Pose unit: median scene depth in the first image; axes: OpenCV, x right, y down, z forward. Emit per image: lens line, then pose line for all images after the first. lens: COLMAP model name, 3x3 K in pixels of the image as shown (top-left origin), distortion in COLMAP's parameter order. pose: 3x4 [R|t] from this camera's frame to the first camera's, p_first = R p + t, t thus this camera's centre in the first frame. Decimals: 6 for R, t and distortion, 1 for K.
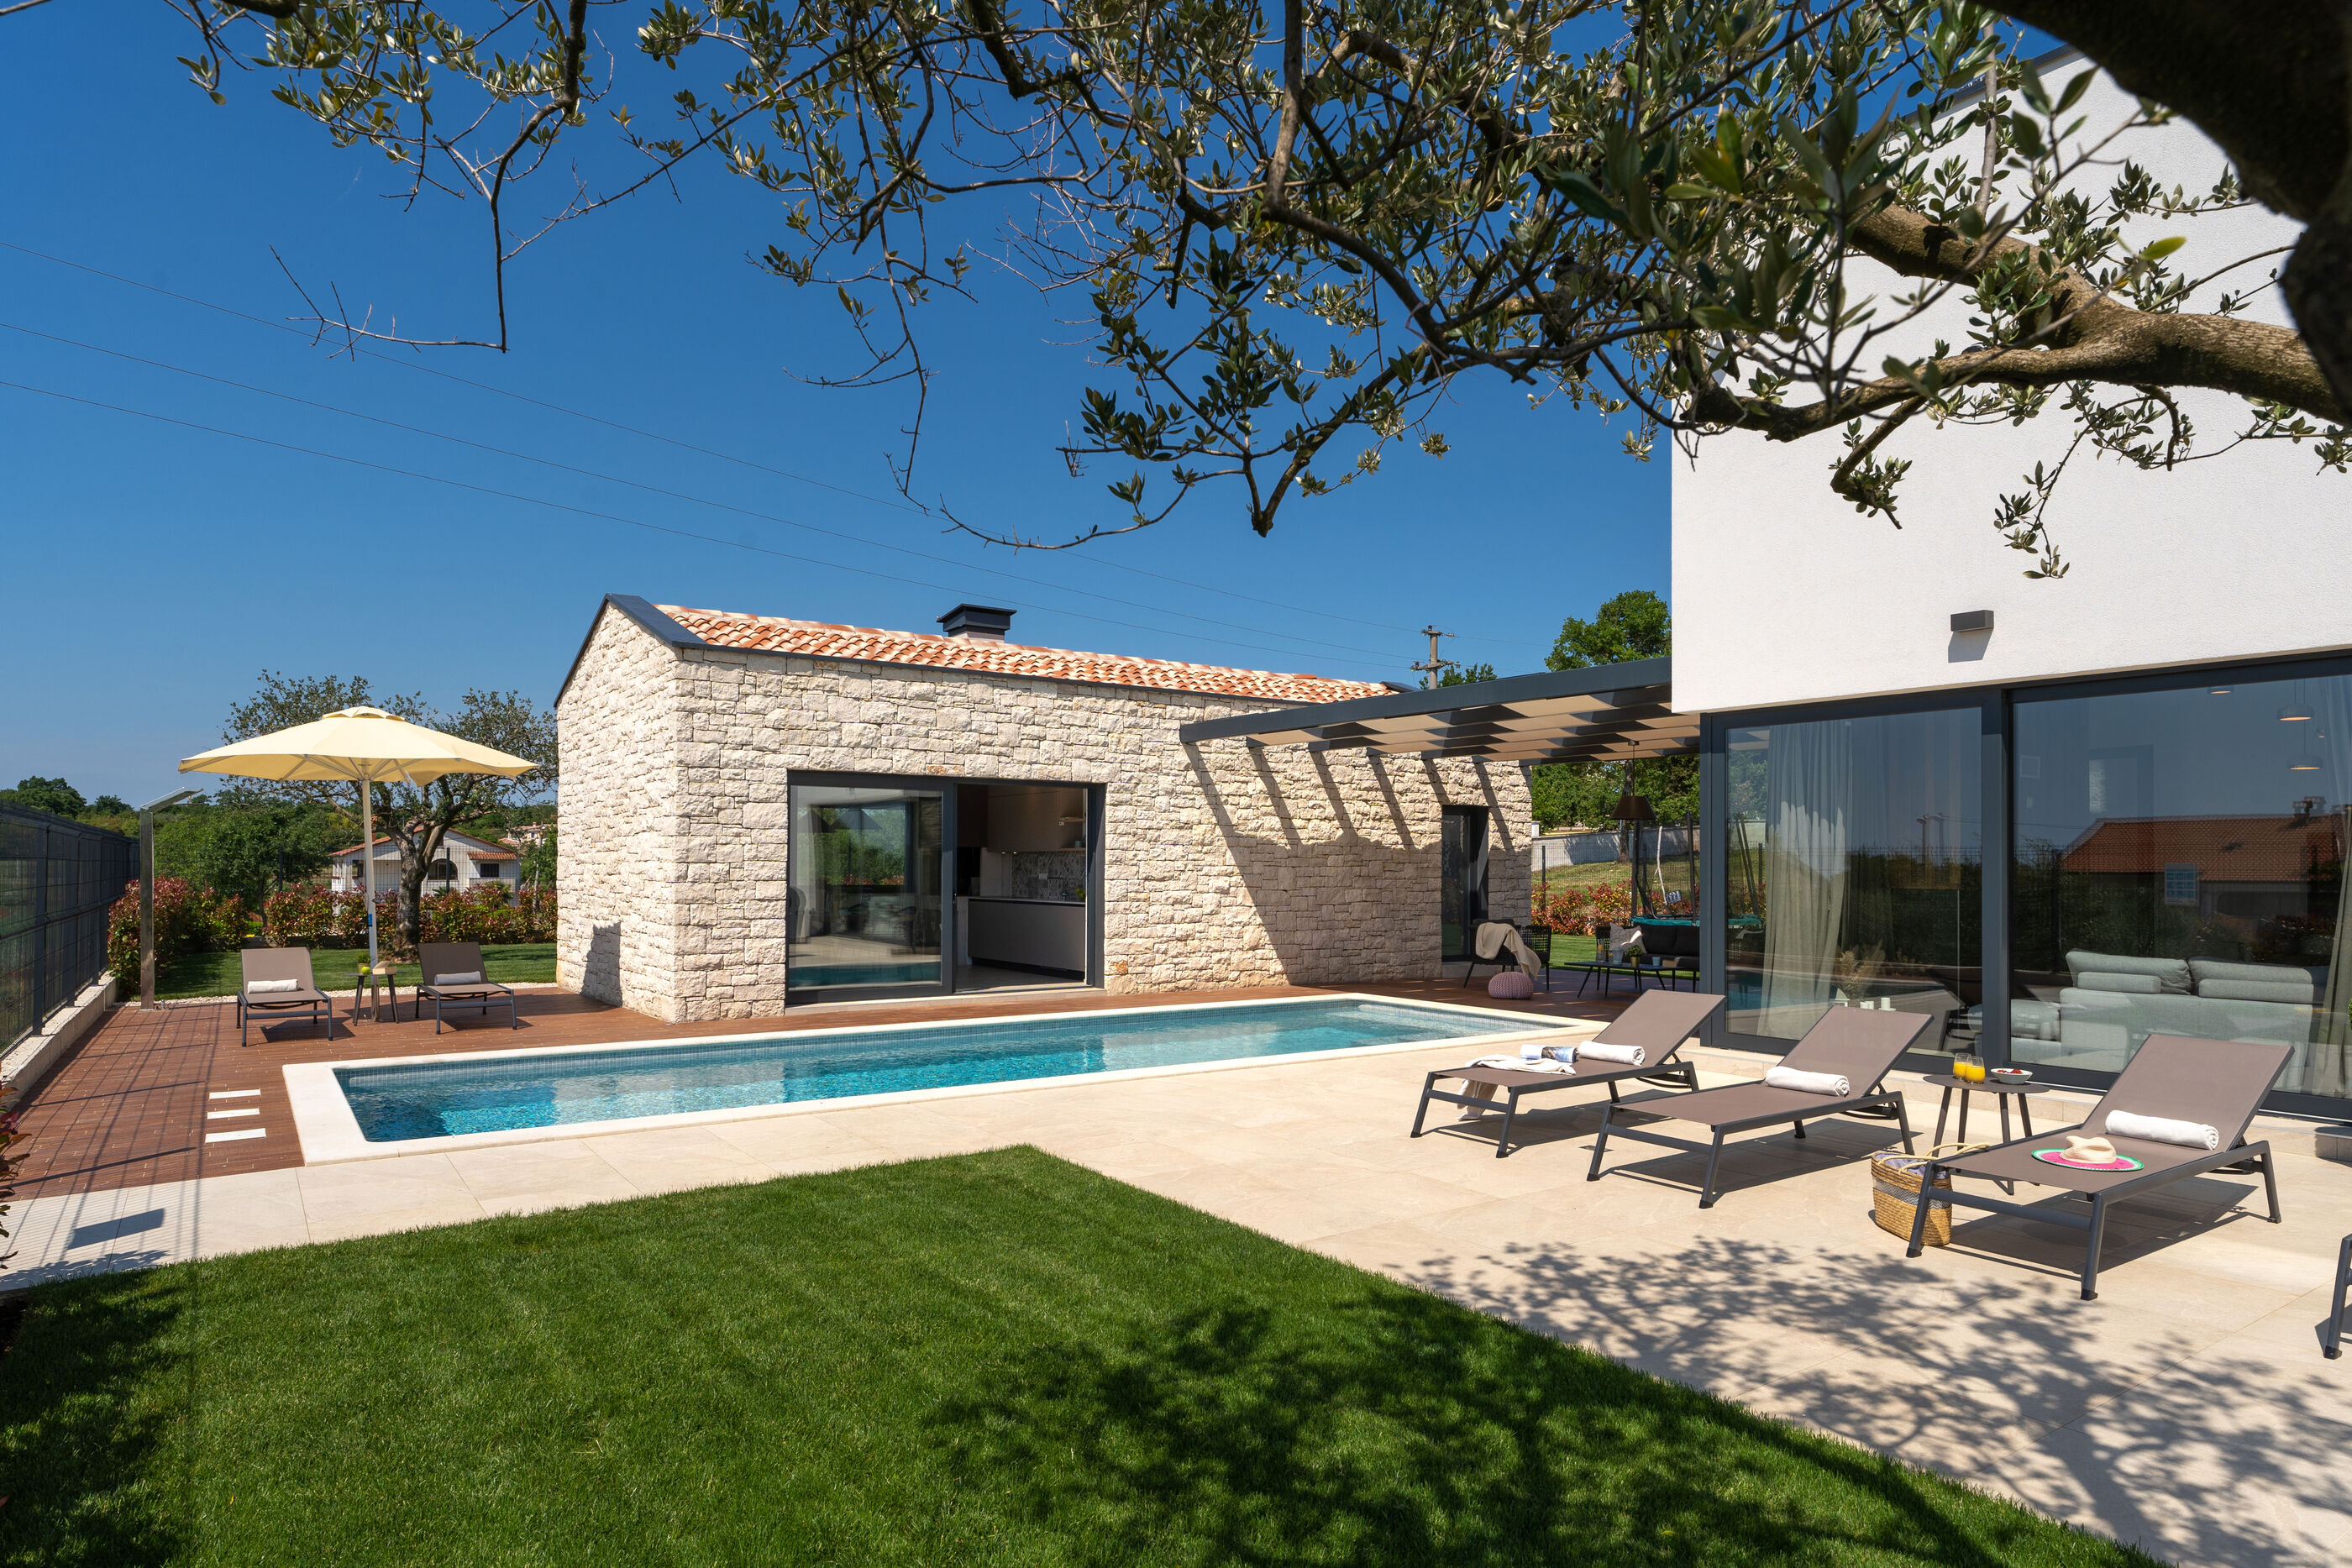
lens RADIAL K [[1372.4, 0, 1176.0], [0, 1372.4, 784.0], [0, 0, 1]] dist [-0.001987, -0.000050]
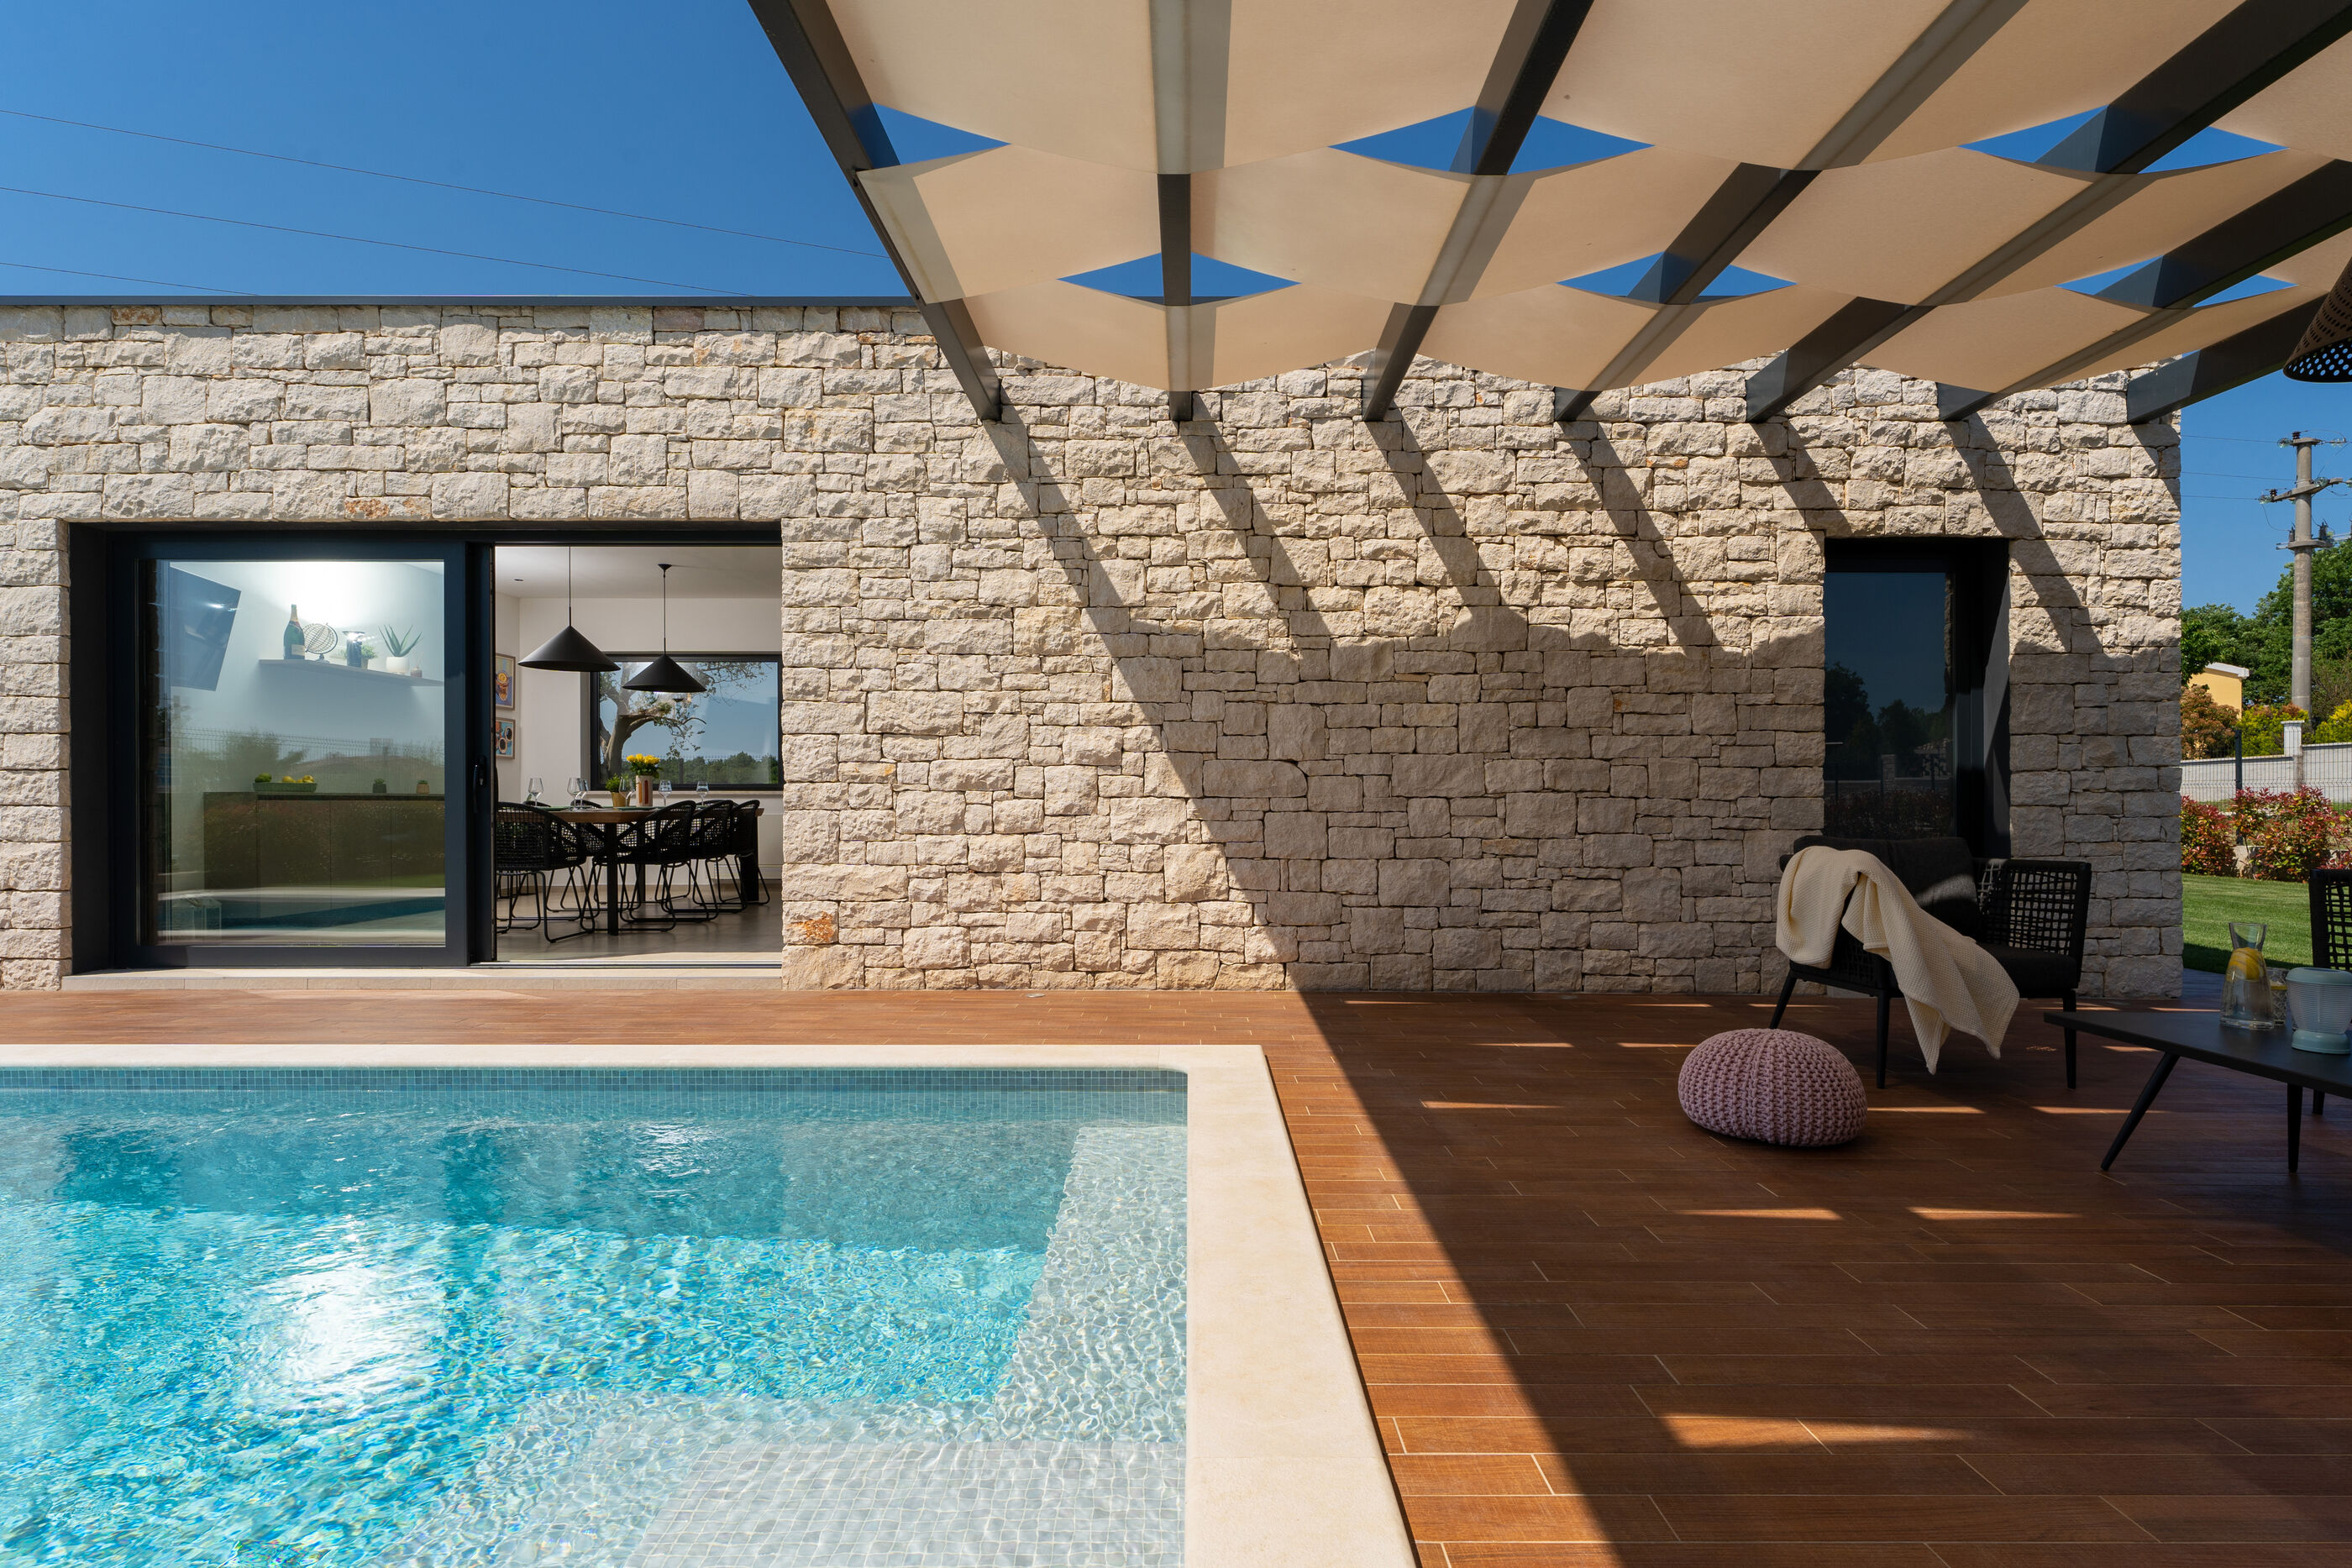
lens RADIAL K [[1182.6, 0, 1176.0], [0, 1182.6, 784.0], [0, 0, 1]] dist [-0.000299, -0.001453]
pose [[0.819410, -0.014302, -0.573029, 0.266159], [0.036693, 0.998947, 0.027538, 0.076690], [0.572032, -0.043591, 0.819072, 0.720423]]
